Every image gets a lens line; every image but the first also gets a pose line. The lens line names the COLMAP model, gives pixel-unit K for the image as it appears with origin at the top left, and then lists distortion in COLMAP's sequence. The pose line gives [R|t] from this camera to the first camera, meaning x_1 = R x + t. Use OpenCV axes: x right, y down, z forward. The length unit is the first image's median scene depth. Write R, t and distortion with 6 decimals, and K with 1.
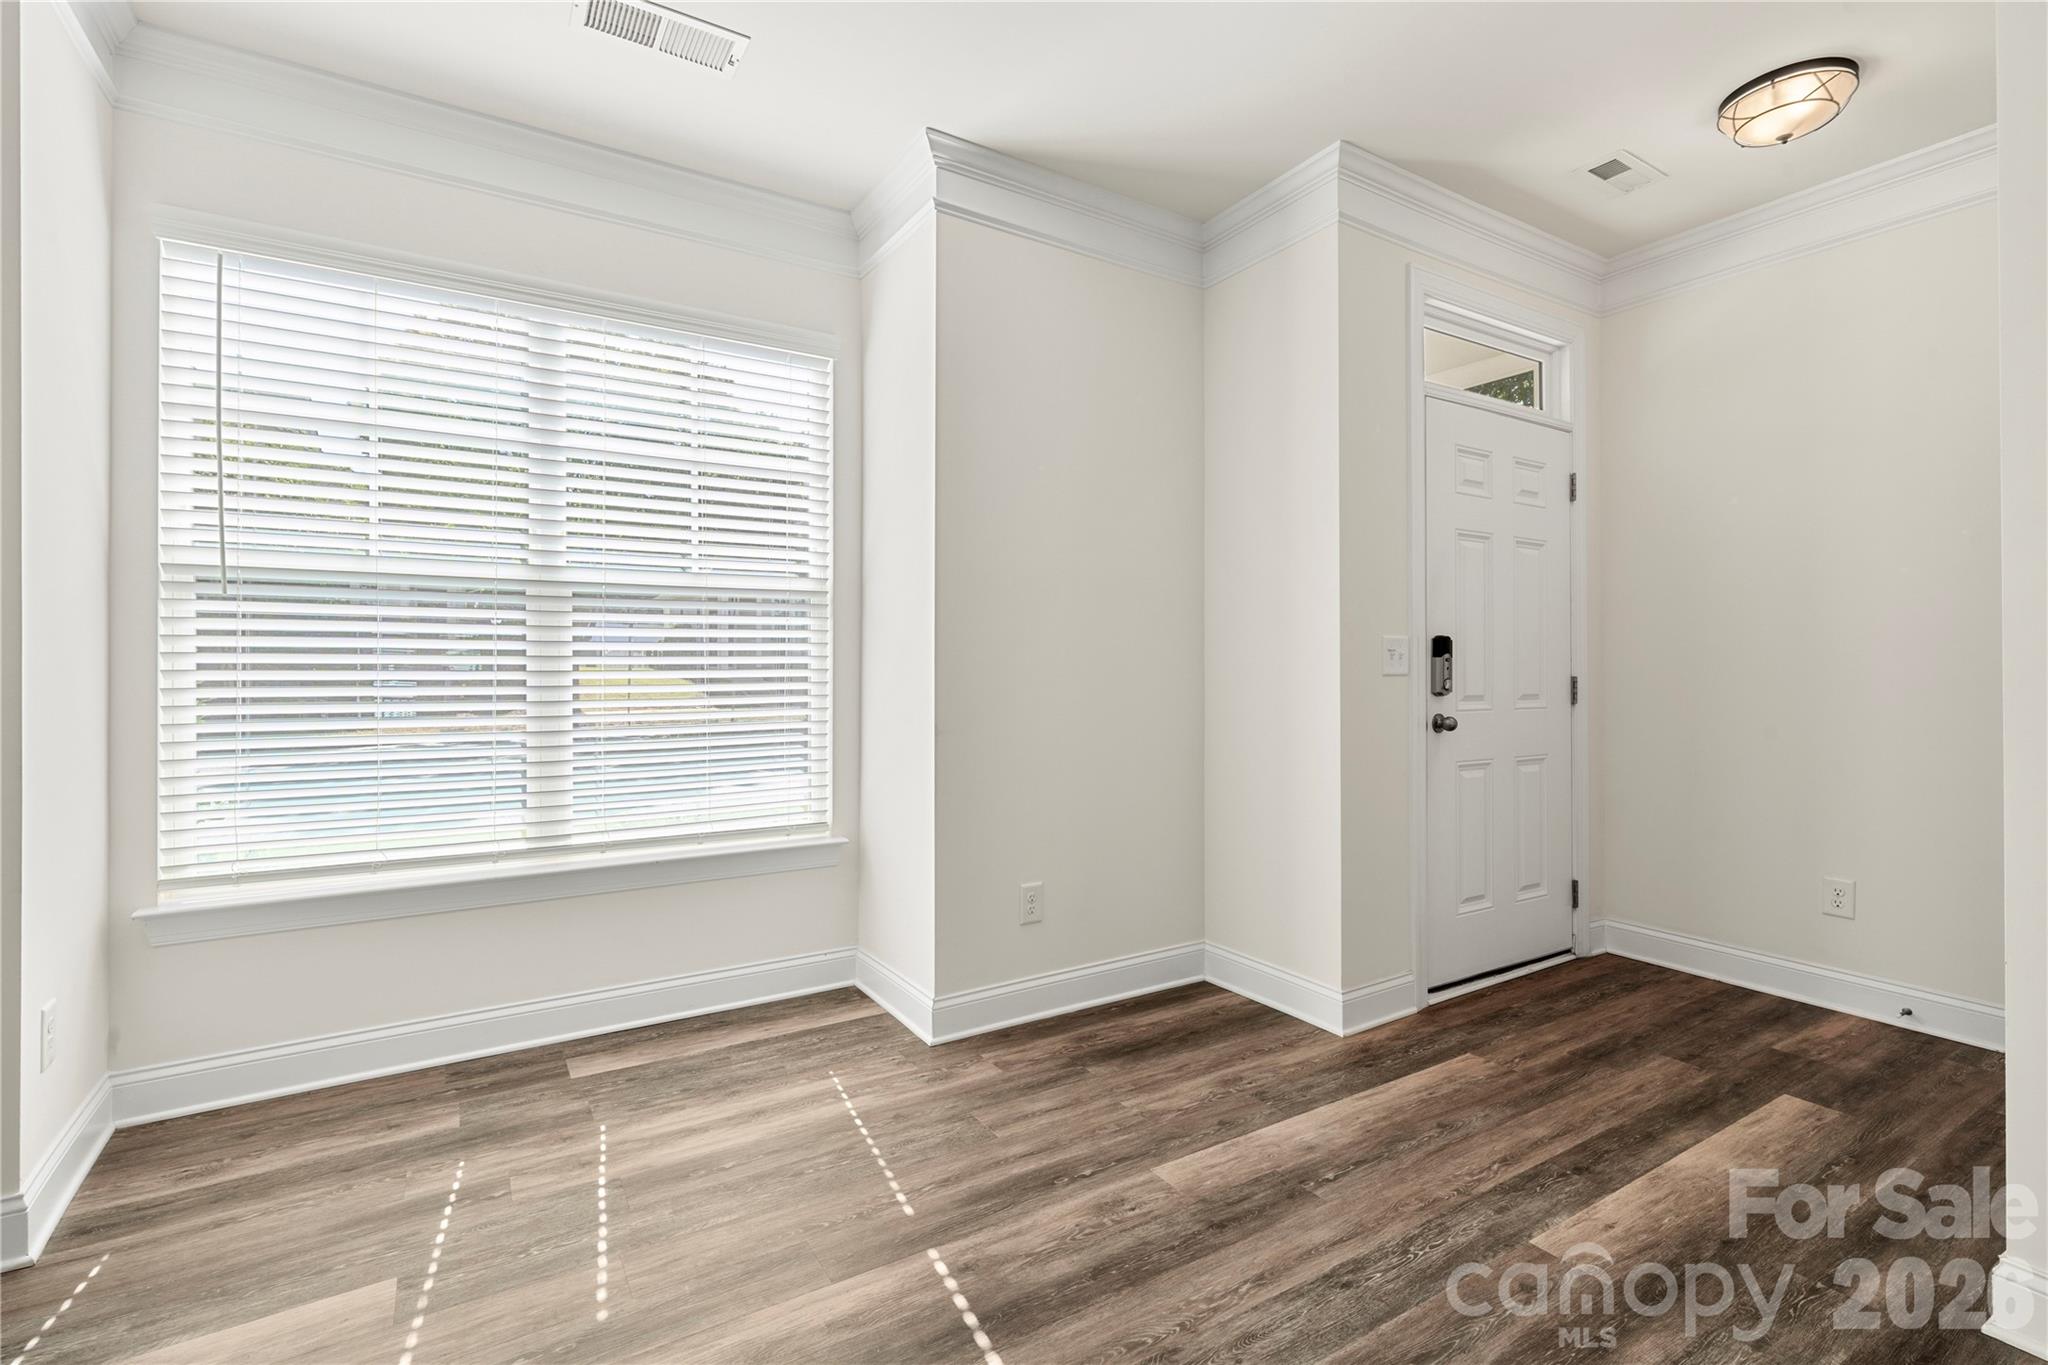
lens RADIAL K [[930.0, 0, 1020.8], [0, 930.0, 662.7], [0, 0, 1]] dist [-0.000803, -0.000124]
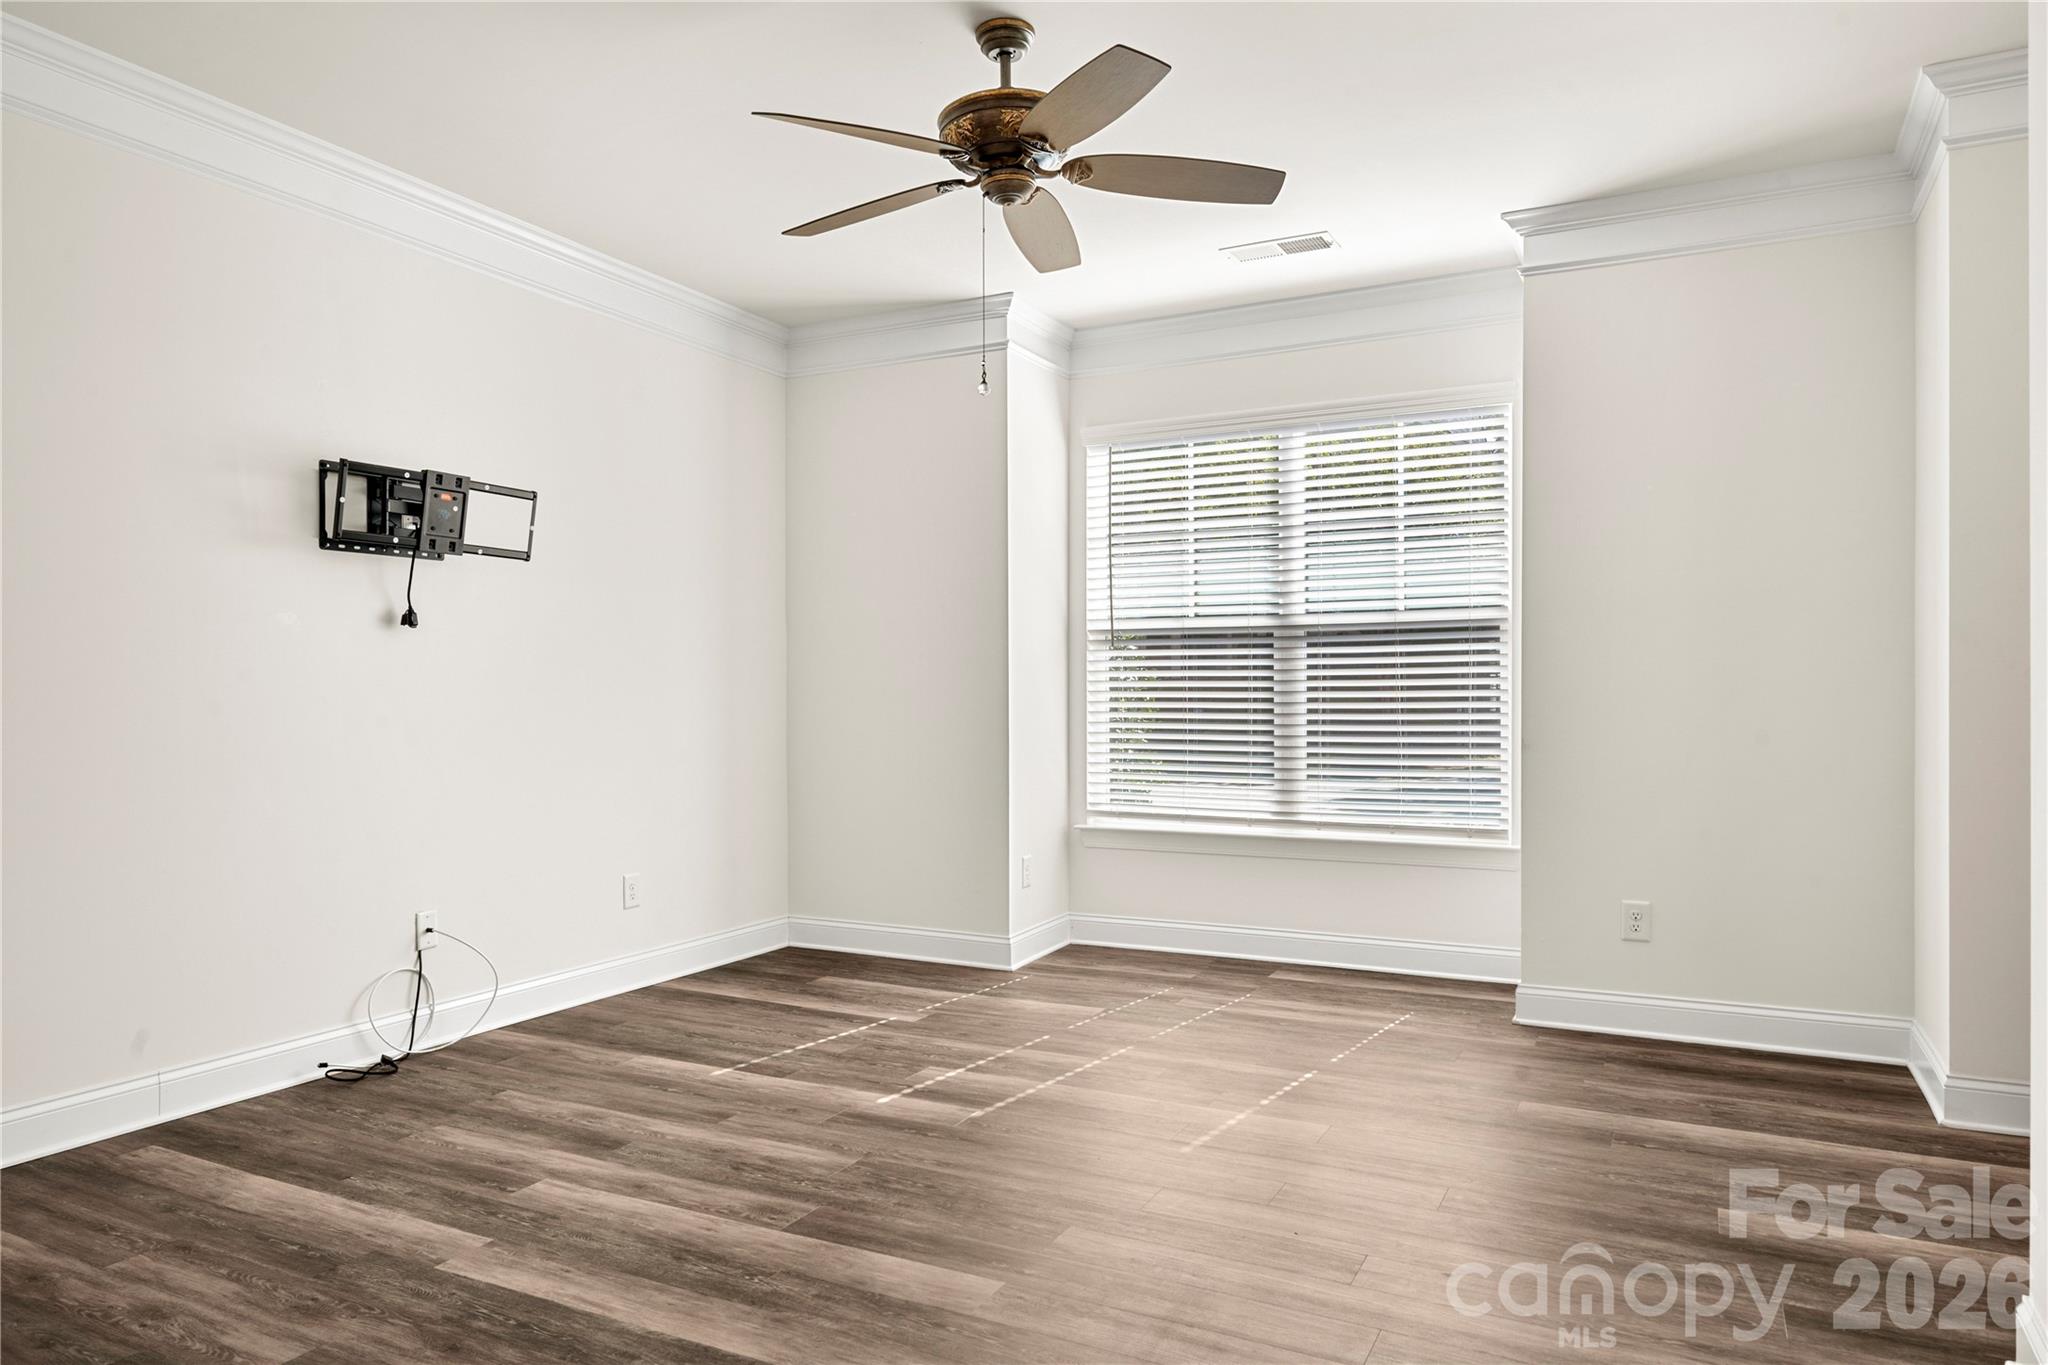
lens RADIAL K [[1297.2, 0, 1024.0], [0, 1297.2, 682.5], [0, 0, 1]] dist [0.003631, 0.000532]
pose [[0.518074, -0.008201, -0.855296, 0.933289], [0.004648, 0.999966, -0.006773, 0.006858], [0.855323, -0.000466, 0.518095, -0.318140]]
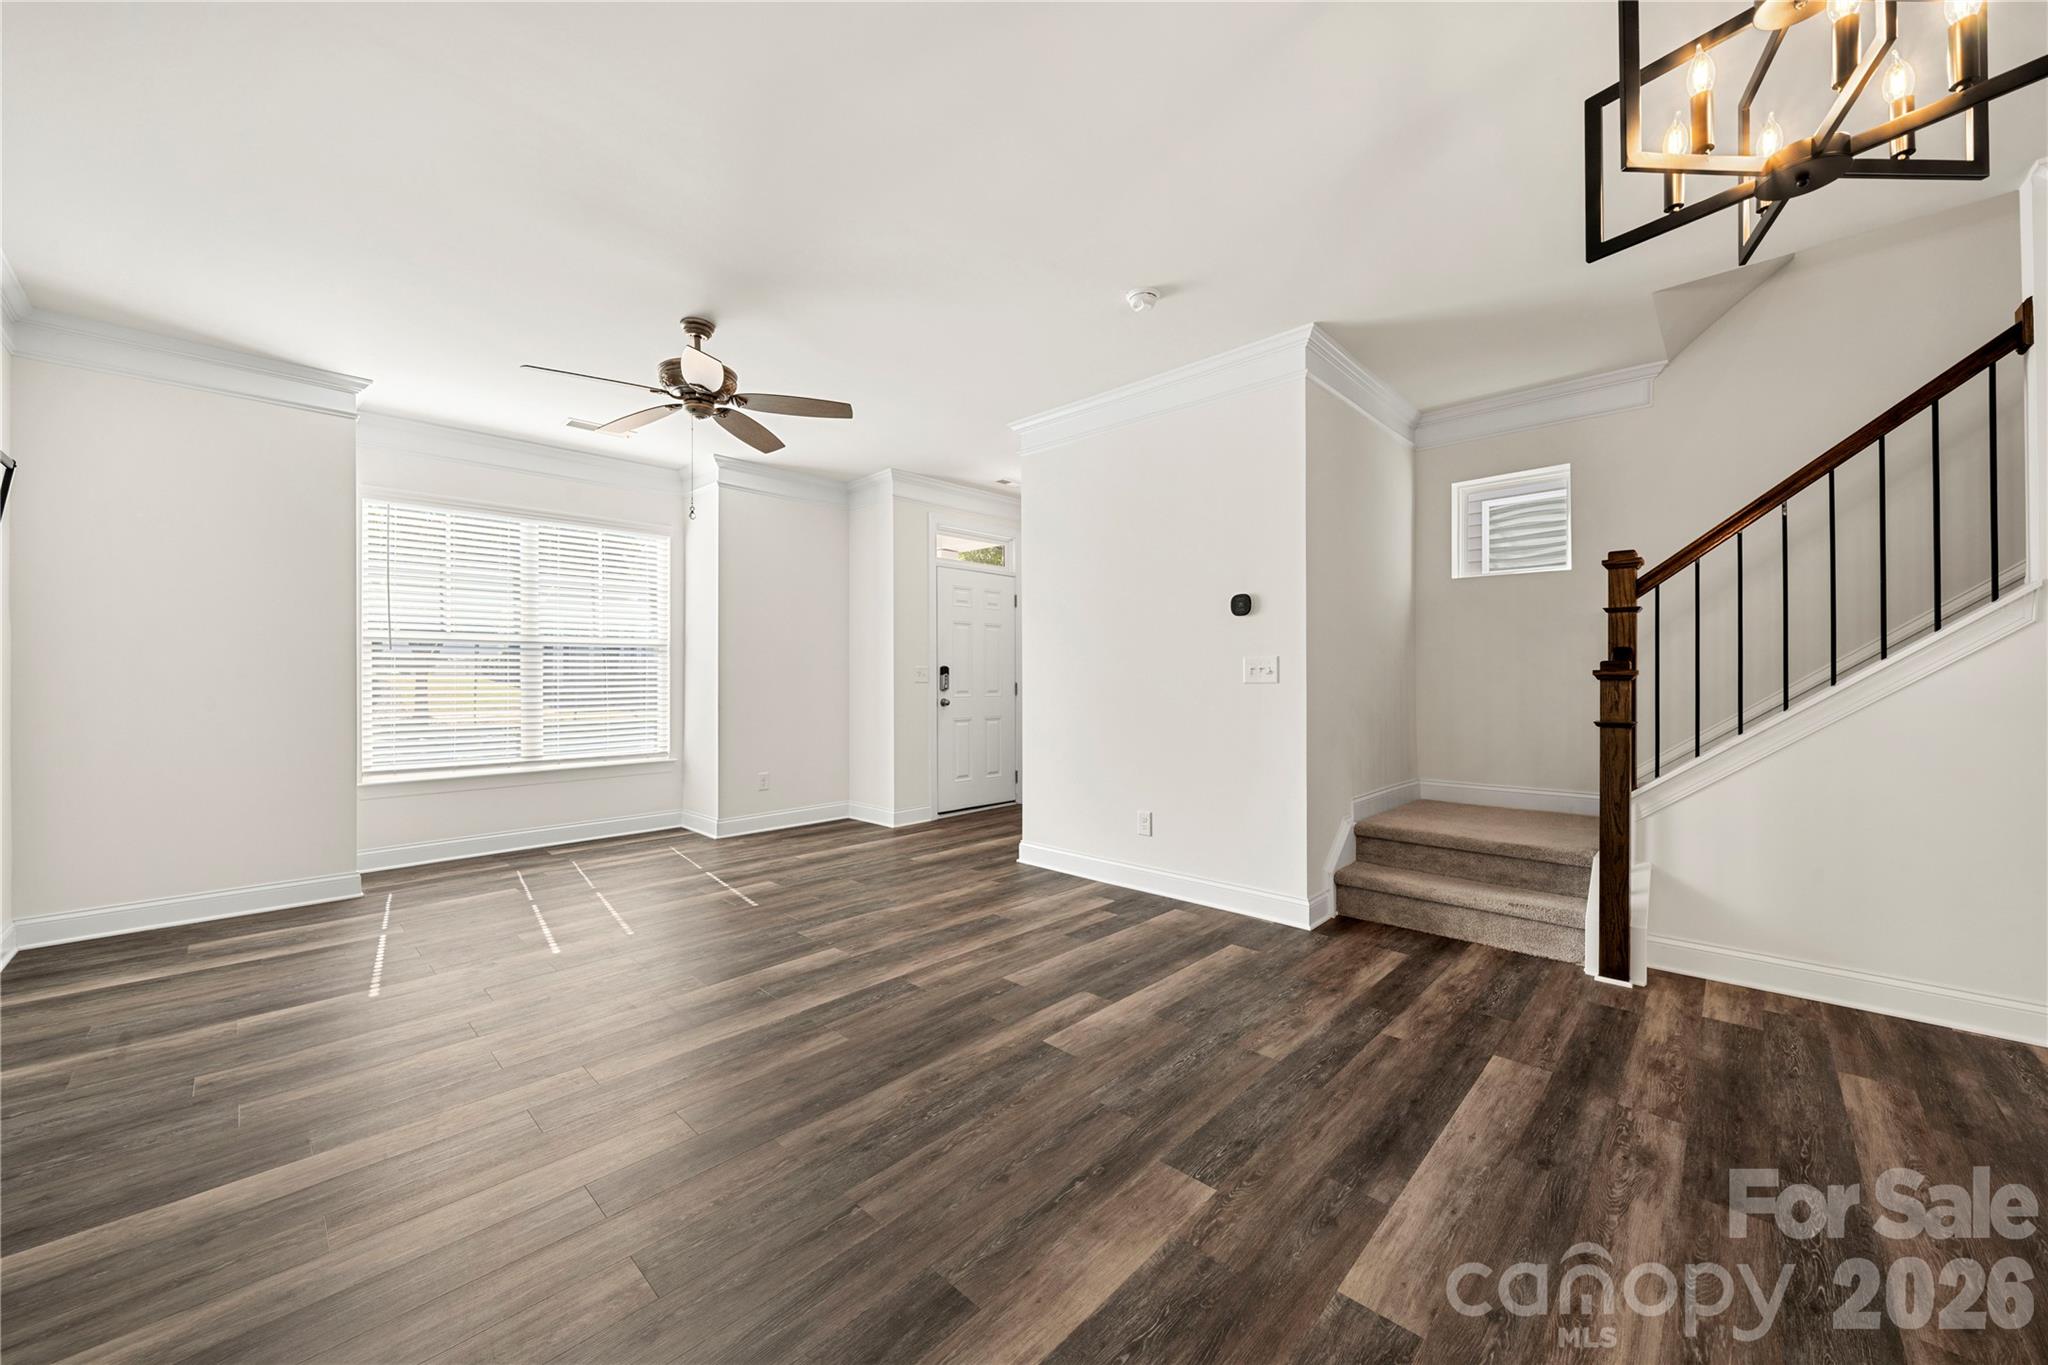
lens RADIAL K [[743.0, 0, 1008.1], [0, 743.0, 674.6], [0, 0, 1]] dist [-0.000817, 0.000027]
pose [[0.972212, -0.002688, 0.234087, 0.182500], [0.003582, 0.999988, -0.003396, 0.000197], [-0.234075, 0.004140, 0.972210, -1.008741]]
